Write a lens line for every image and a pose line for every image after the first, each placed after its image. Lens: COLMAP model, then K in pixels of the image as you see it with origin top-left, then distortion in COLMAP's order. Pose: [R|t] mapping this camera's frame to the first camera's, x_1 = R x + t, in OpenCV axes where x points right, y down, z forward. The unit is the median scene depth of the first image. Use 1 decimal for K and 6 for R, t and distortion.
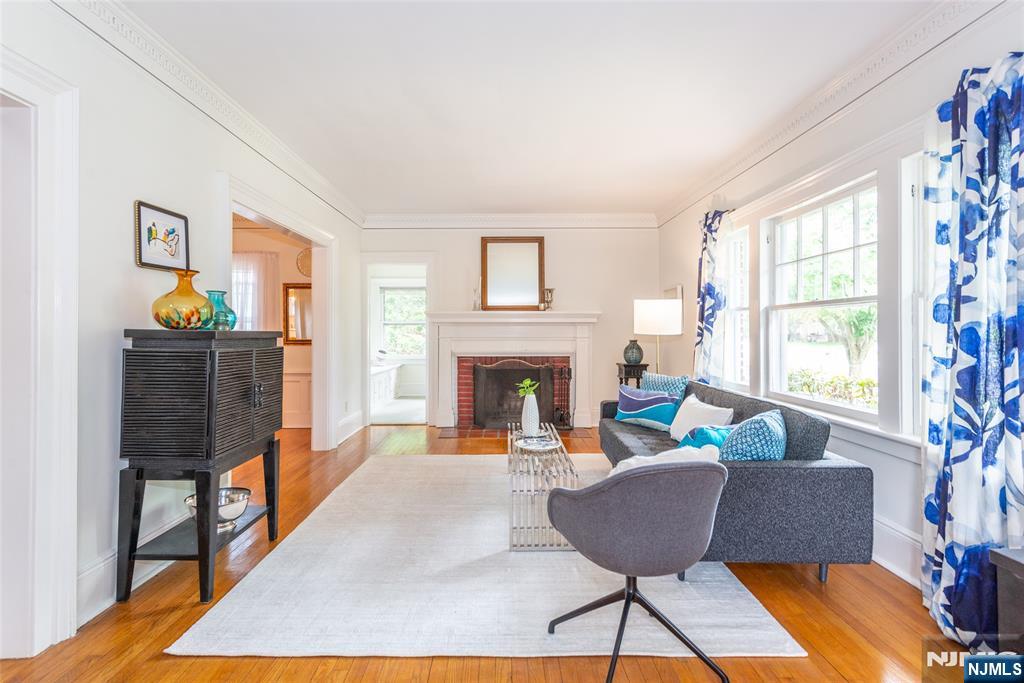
lens RADIAL K [[518.1, 0, 506.2], [0, 518.1, 327.3], [0, 0, 1]] dist [-0.000257, -0.000133]
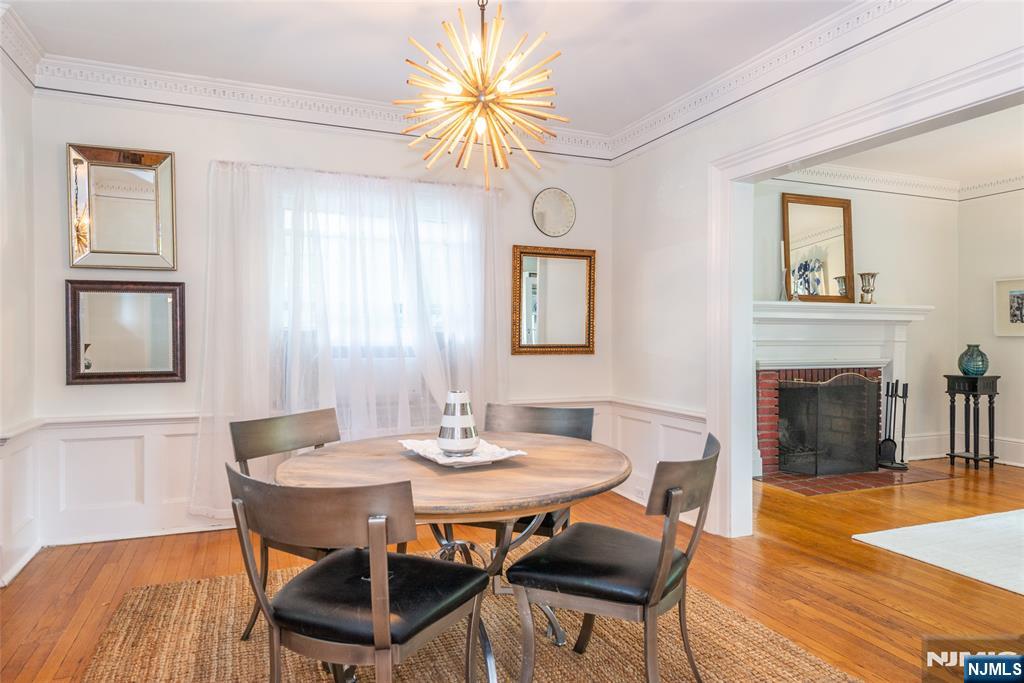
lens RADIAL K [[647.2, 0, 512.0], [0, 647.2, 341.5], [0, 0, 1]] dist [-0.002300, -0.000828]
pose [[0.925697, 0.002836, 0.378256, -0.751129], [-0.010085, 0.999801, 0.017186, 0.010400], [-0.378132, -0.019724, 0.925541, 0.371593]]
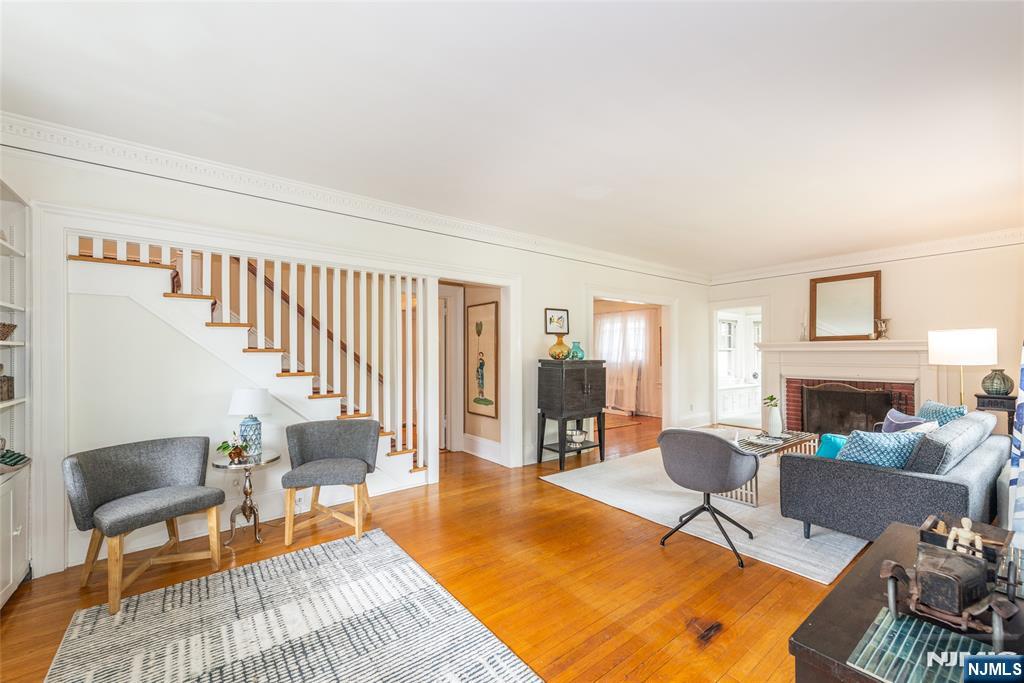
lens RADIAL K [[414.7, 0, 506.1], [0, 414.7, 347.7], [0, 0, 1]] dist [0.000890, 0.000236]
pose [[0.602499, -0.009857, -0.798059, 0.313594], [0.006801, 0.999951, -0.007216, -0.015598], [0.798091, -0.001080, 0.602537, -0.148117]]
